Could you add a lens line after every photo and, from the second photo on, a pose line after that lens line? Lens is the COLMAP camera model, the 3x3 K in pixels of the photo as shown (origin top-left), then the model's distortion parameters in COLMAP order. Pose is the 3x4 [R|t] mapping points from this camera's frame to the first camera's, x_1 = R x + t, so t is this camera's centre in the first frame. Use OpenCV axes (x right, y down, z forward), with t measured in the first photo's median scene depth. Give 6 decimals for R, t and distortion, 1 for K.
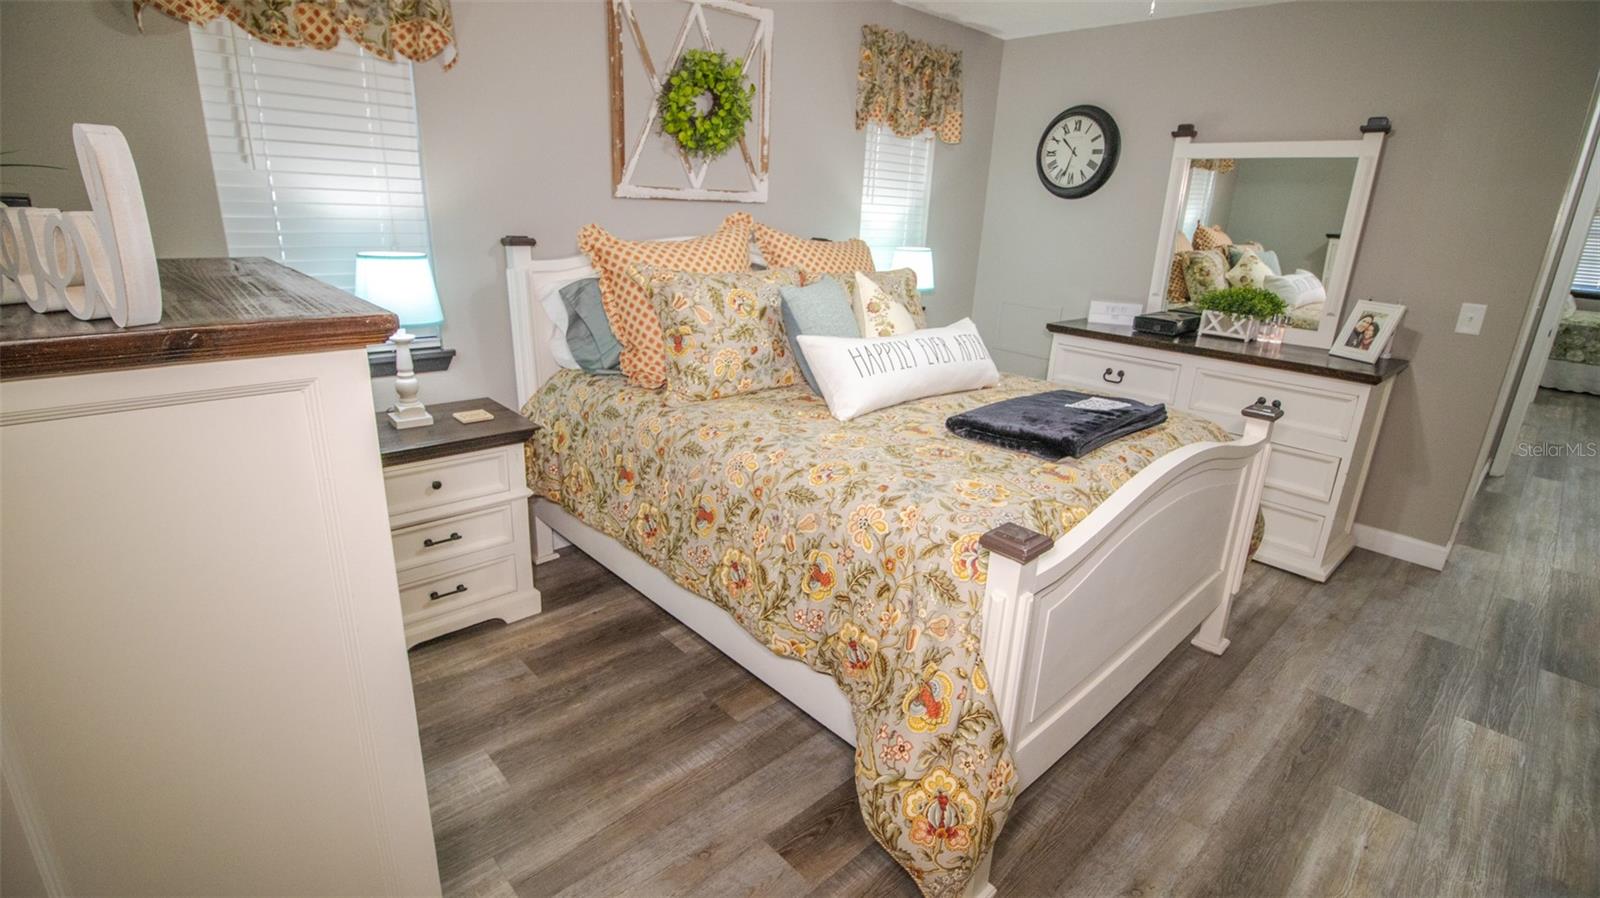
lens RADIAL K [[748.5, 0, 809.2], [0, 748.5, 448.0], [0, 0, 1]] dist [-0.017463, -0.003590]
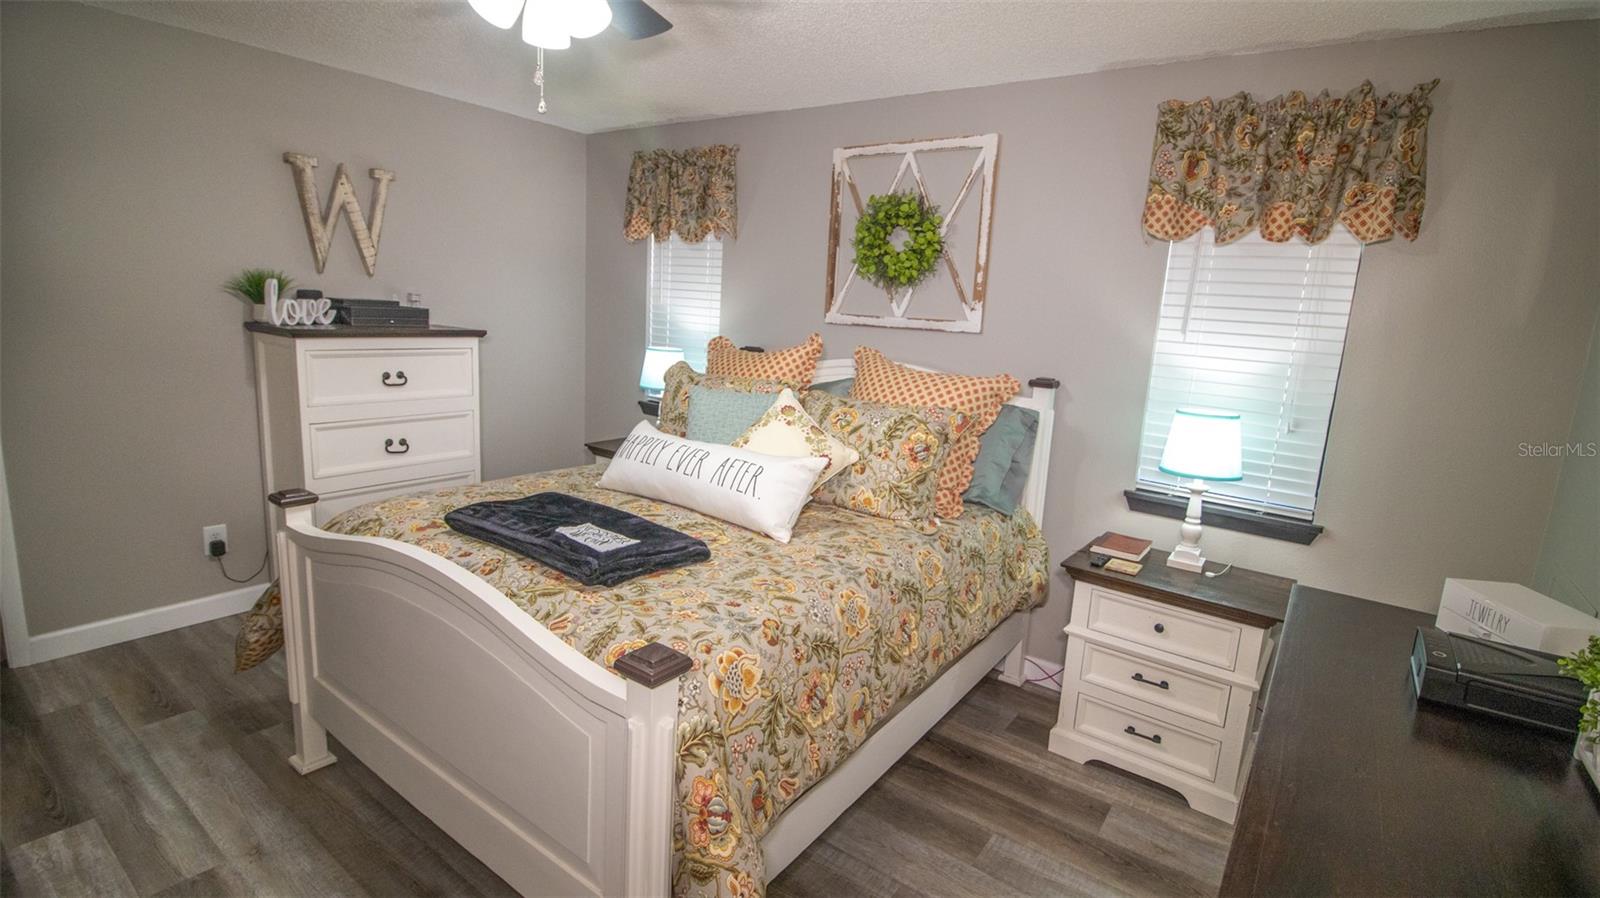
lens RADIAL K [[748.5, 0, 807.6], [0, 748.5, 450.2], [0, 0, 1]] dist [-0.017463, -0.003590]
pose [[0.176829, 0.145394, -0.973443, 0.889024], [-0.358708, 0.930526, 0.073824, -0.204442], [0.916548, 0.336127, 0.216698, 0.718386]]
